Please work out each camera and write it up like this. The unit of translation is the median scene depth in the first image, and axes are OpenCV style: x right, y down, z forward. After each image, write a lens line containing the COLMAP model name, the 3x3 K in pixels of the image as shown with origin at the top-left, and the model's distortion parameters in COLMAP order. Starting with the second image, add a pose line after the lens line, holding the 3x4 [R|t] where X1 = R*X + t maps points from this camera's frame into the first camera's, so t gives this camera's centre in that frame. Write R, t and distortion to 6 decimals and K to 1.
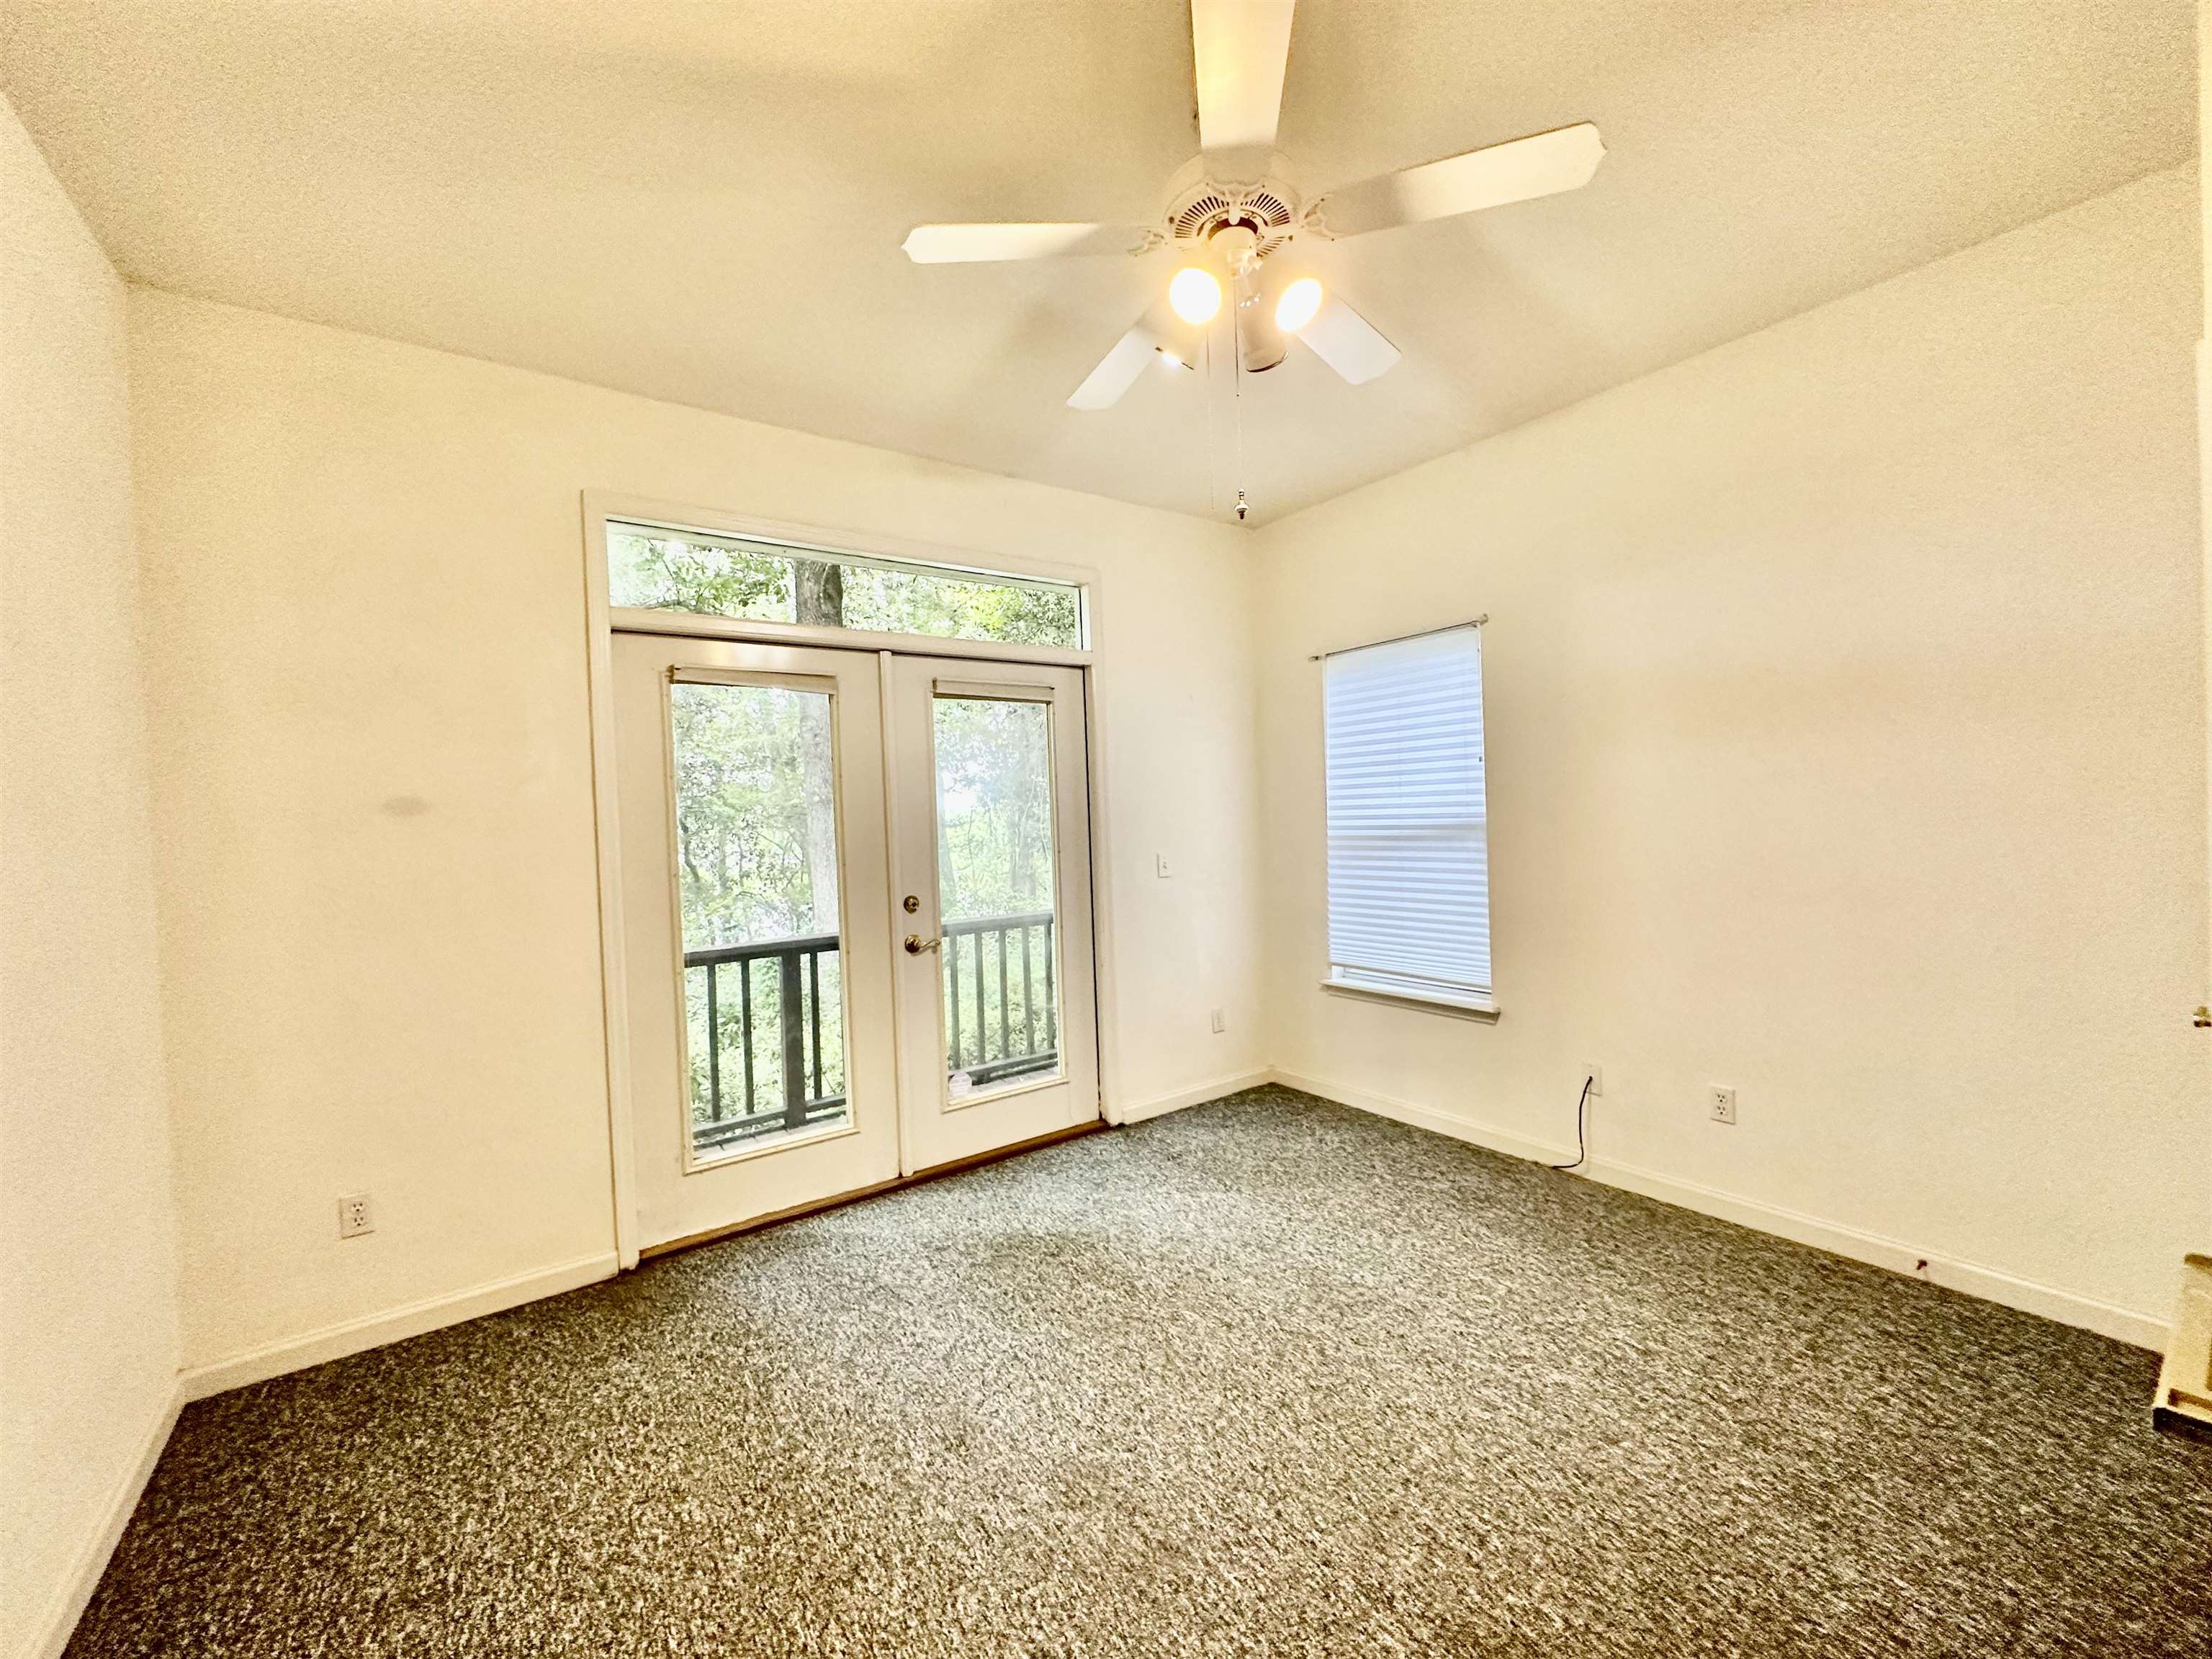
lens RADIAL K [[877.5, 0, 1105.5], [0, 877.5, 833.3], [0, 0, 1]] dist [-0.003088, 0.000003]
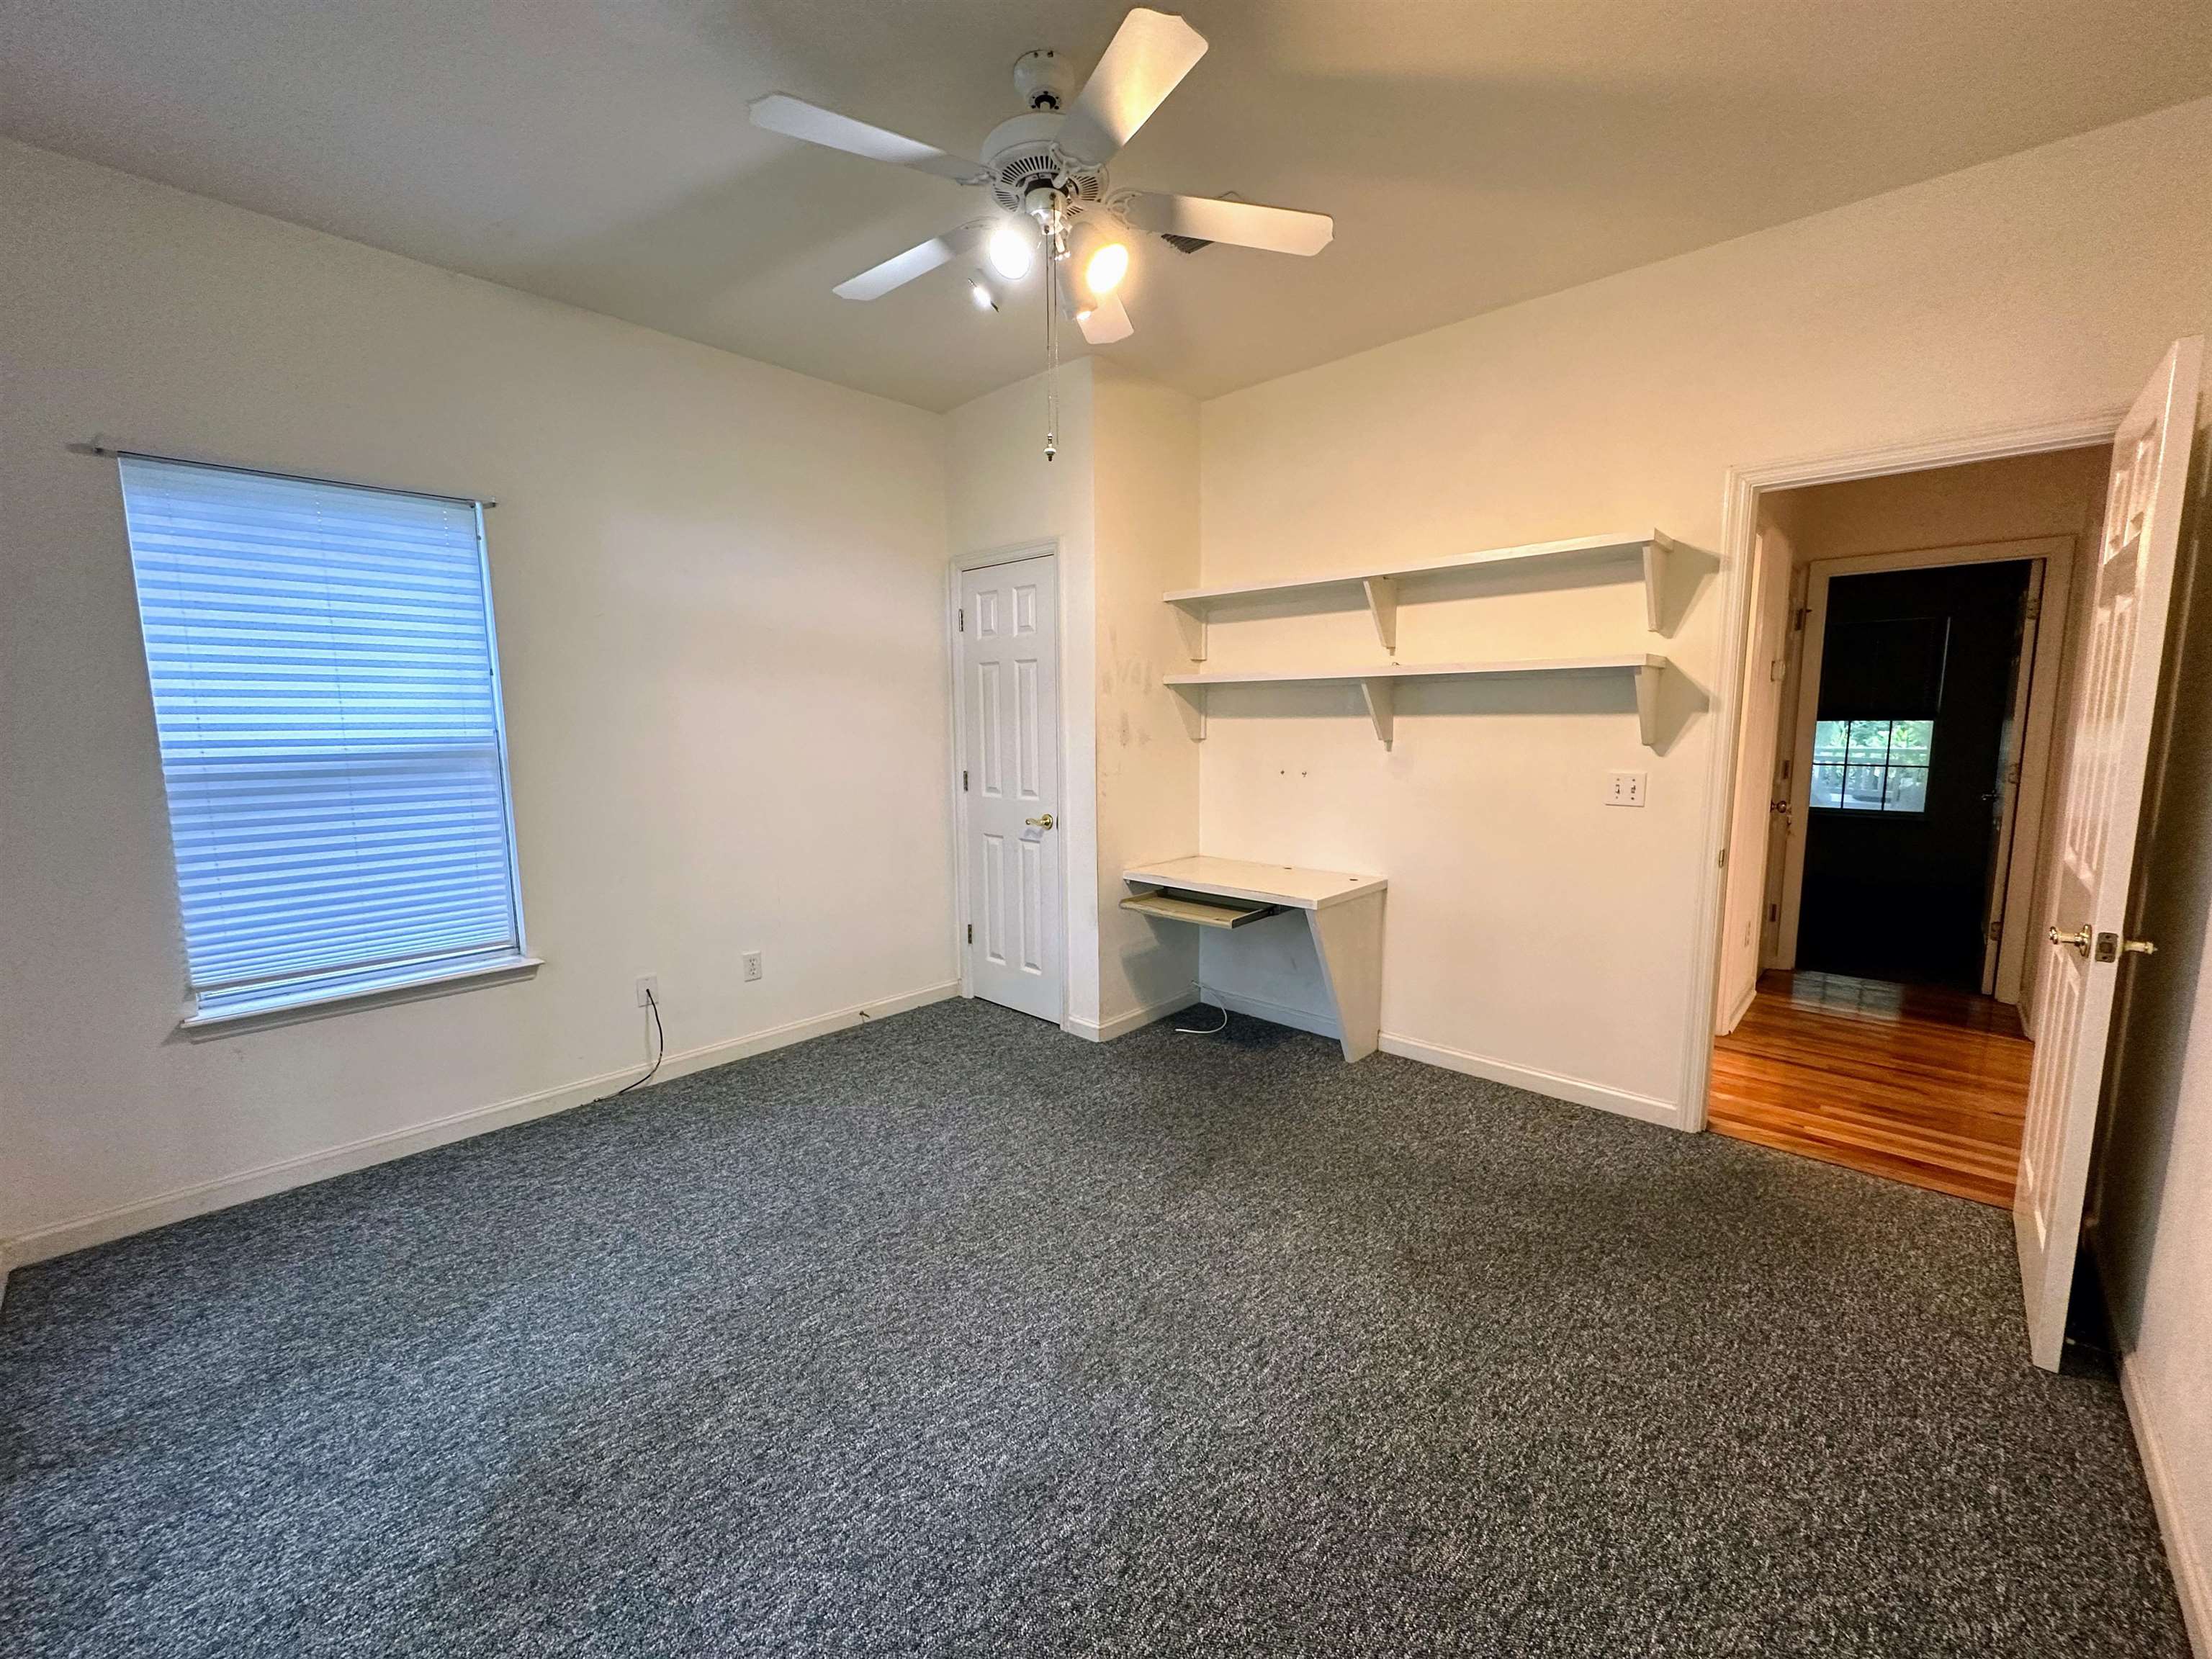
lens RADIAL K [[877.5, 0, 1105.5], [0, 877.5, 833.3], [0, 0, 1]] dist [-0.003088, 0.000003]
pose [[-0.190198, -0.091447, 0.977477, -0.690718], [0.035119, 0.994381, 0.099862, 0.007348], [-0.981117, 0.053322, -0.185918, 0.796283]]
